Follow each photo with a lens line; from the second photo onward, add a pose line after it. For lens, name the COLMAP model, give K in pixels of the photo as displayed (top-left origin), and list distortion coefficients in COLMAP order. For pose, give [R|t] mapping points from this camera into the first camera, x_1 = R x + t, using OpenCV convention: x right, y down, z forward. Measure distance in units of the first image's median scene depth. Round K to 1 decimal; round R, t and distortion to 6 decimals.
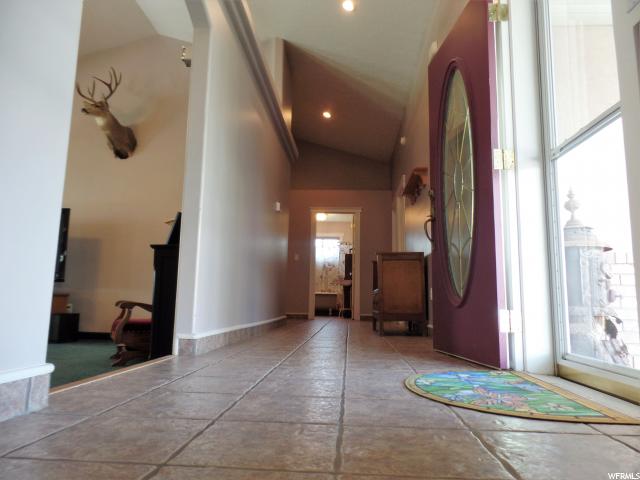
lens RADIAL K [[455.6, 0, 320.0], [0, 455.6, 240.0], [0, 0, 1]] dist [0.004247, 0.001195]
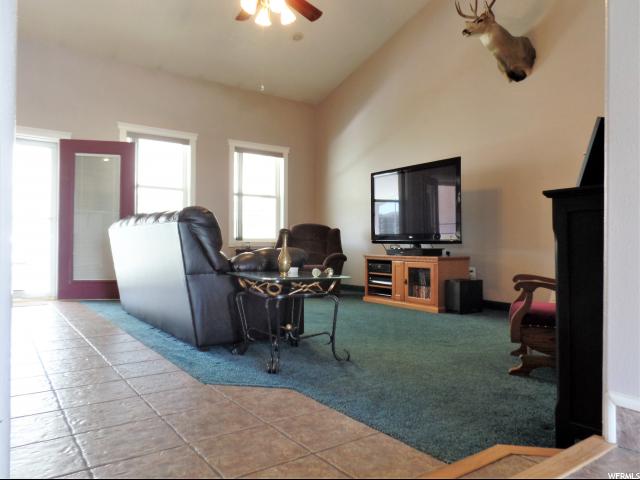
lens RADIAL K [[455.6, 0, 320.0], [0, 455.6, 240.0], [0, 0, 1]] dist [0.004247, 0.001195]
pose [[0.639932, -0.024823, -0.768031, -0.068567], [0.112669, 0.991707, 0.061825, 0.002343], [0.760127, -0.126097, 0.637422, 0.236705]]
